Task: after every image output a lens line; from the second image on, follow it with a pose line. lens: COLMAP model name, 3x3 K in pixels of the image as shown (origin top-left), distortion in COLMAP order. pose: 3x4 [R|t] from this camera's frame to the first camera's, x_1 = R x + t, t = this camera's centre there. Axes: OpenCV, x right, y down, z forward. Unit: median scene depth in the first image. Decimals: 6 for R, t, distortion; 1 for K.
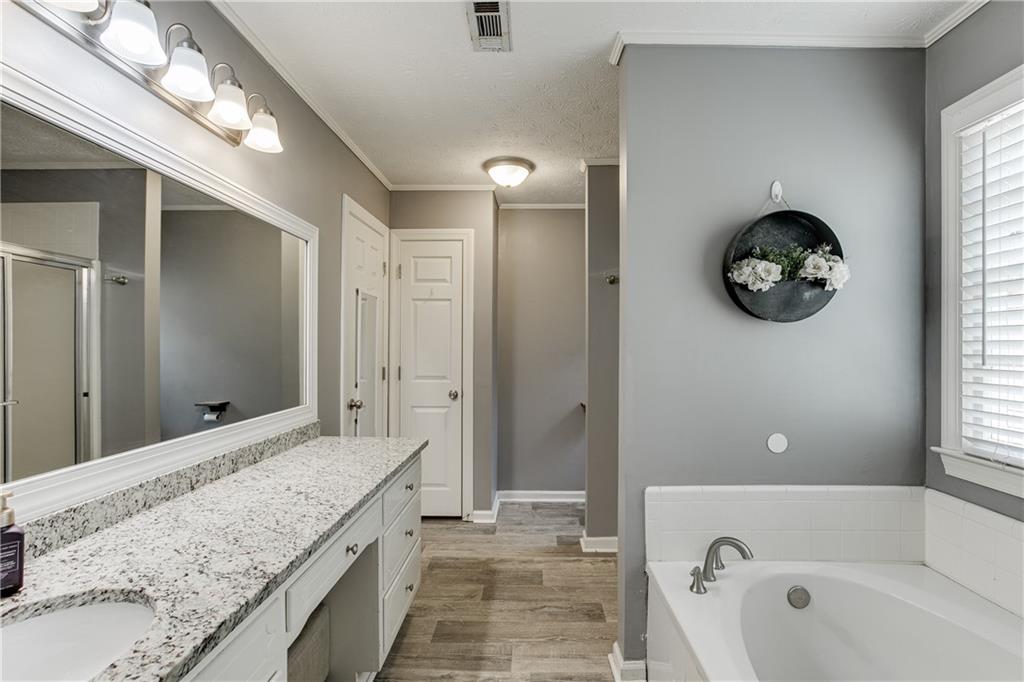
lens RADIAL K [[460.9, 0, 520.1], [0, 460.9, 345.1], [0, 0, 1]] dist [-0.008492, 0.003090]
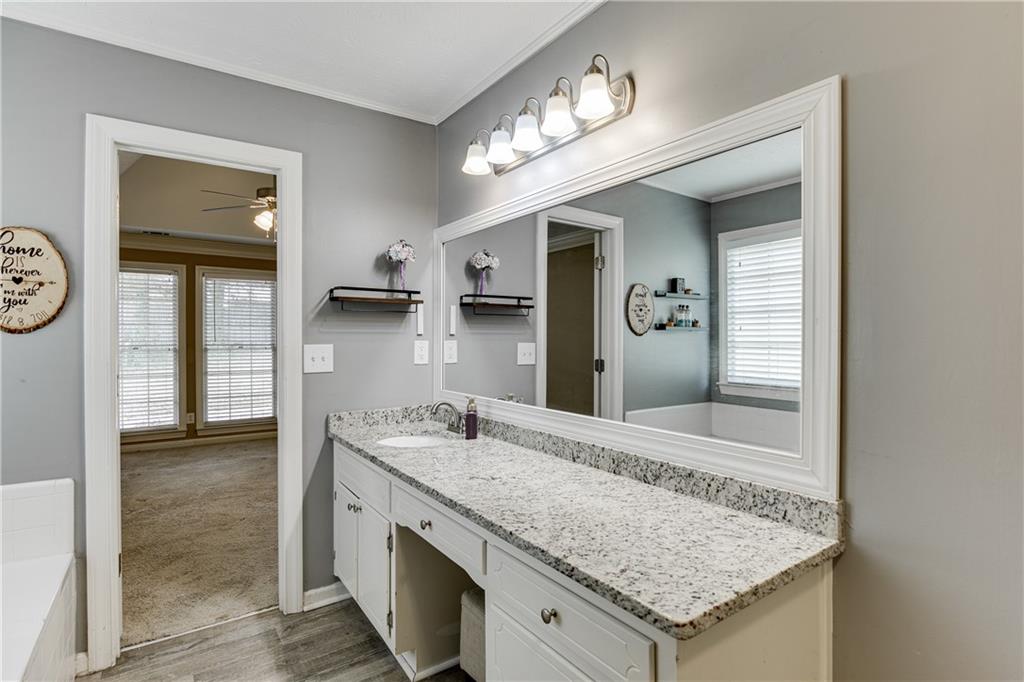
lens RADIAL K [[517.8, 0, 520.4], [0, 517.8, 332.8], [0, 0, 1]] dist [0.000203, -0.001832]
pose [[-0.781563, 0.000114, -0.623827, 0.193269], [-0.003166, 0.999986, 0.004149, -0.011739], [0.623819, 0.005217, -0.781552, 1.834747]]
